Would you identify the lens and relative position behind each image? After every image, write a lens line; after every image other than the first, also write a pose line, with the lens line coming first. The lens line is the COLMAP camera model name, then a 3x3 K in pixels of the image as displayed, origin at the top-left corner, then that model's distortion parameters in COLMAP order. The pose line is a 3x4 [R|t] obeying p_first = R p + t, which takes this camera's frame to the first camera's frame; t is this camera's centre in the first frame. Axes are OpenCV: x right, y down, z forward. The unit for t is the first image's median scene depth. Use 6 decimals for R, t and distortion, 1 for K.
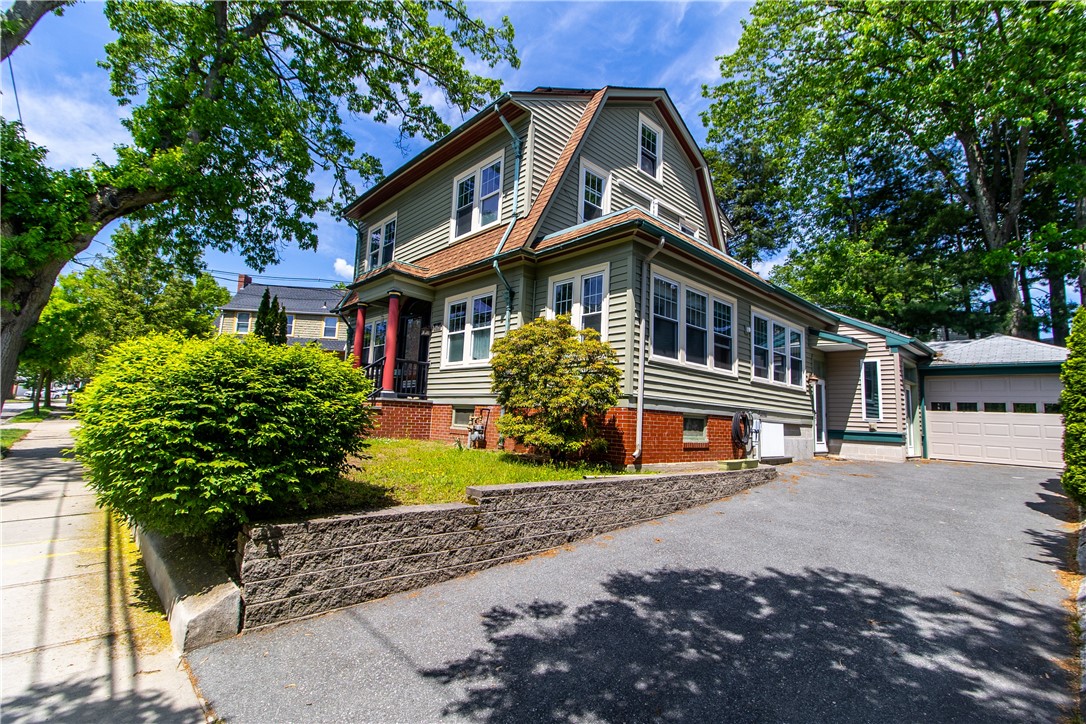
lens RADIAL K [[490.3, 0, 515.5], [0, 490.3, 347.0], [0, 0, 1]] dist [-0.000348, 0.000062]
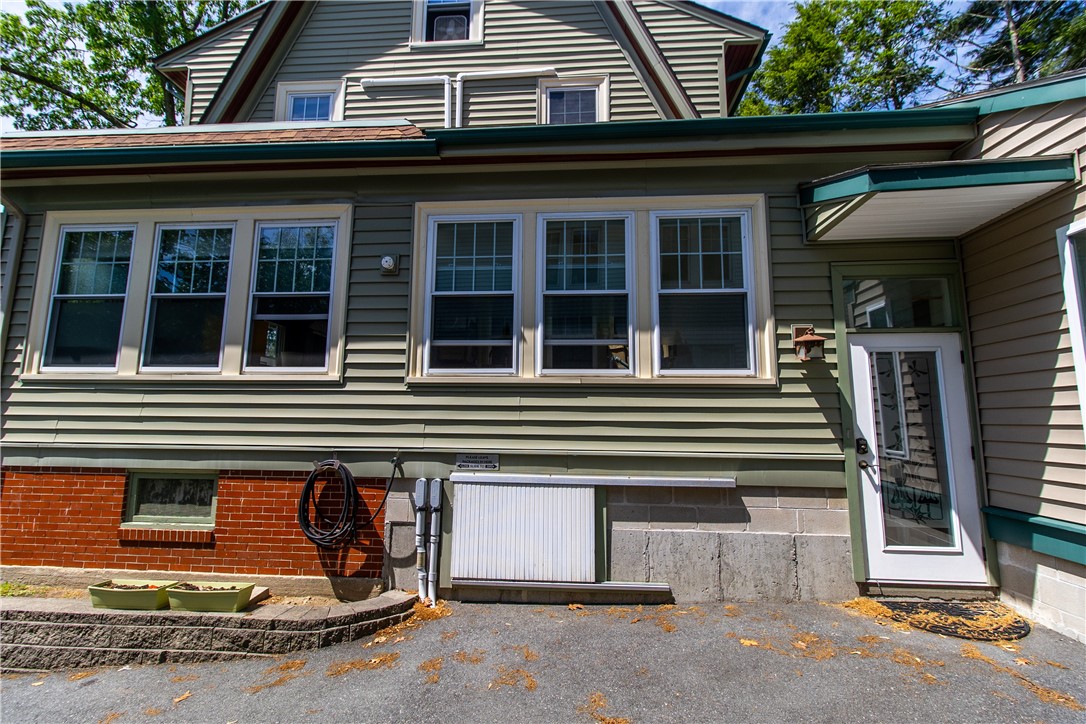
lens RADIAL K [[490.3, 0, 543.3], [0, 490.3, 357.3], [0, 0, 1]] dist [-0.000348, 0.000062]
pose [[0.699015, -0.143545, -0.700552, 0.779993], [0.125185, 0.989082, -0.077755, 0.086488], [0.704065, -0.033346, 0.709352, 0.726811]]
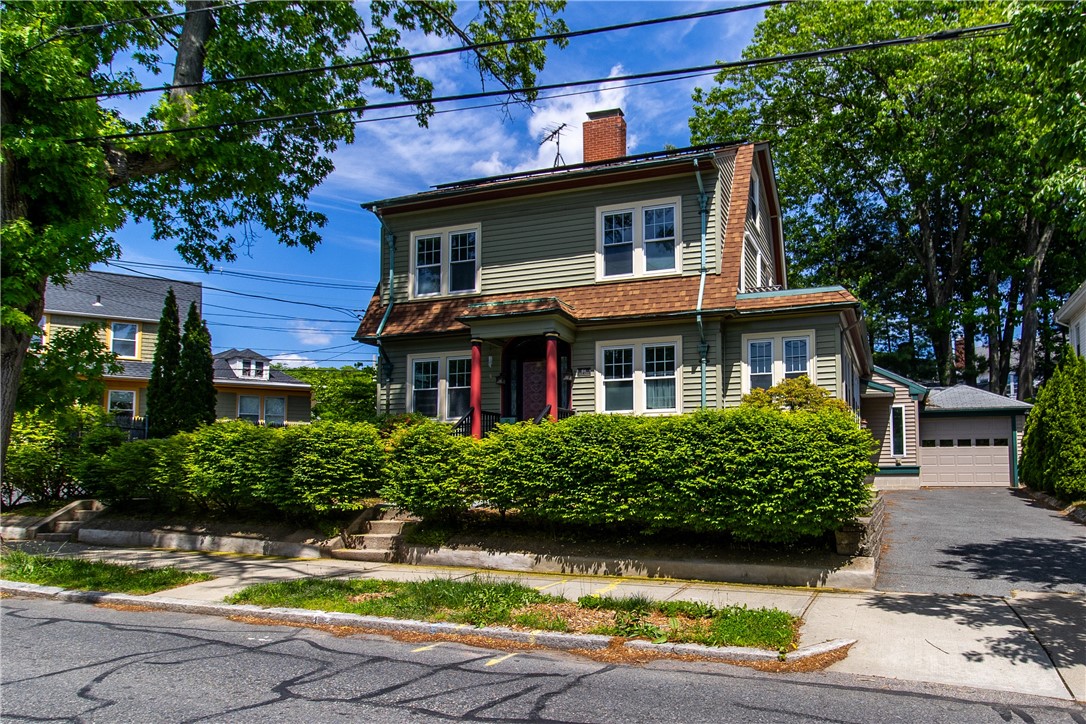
lens RADIAL K [[740.0, 0, 613.8], [0, 740.0, 416.4], [0, 0, 1]] dist [0.001837, 0.001033]
pose [[0.877150, -0.009037, 0.480131, -0.817984], [-0.023348, 0.997838, 0.061436, -0.046195], [-0.479648, -0.065099, 0.875043, -0.260871]]
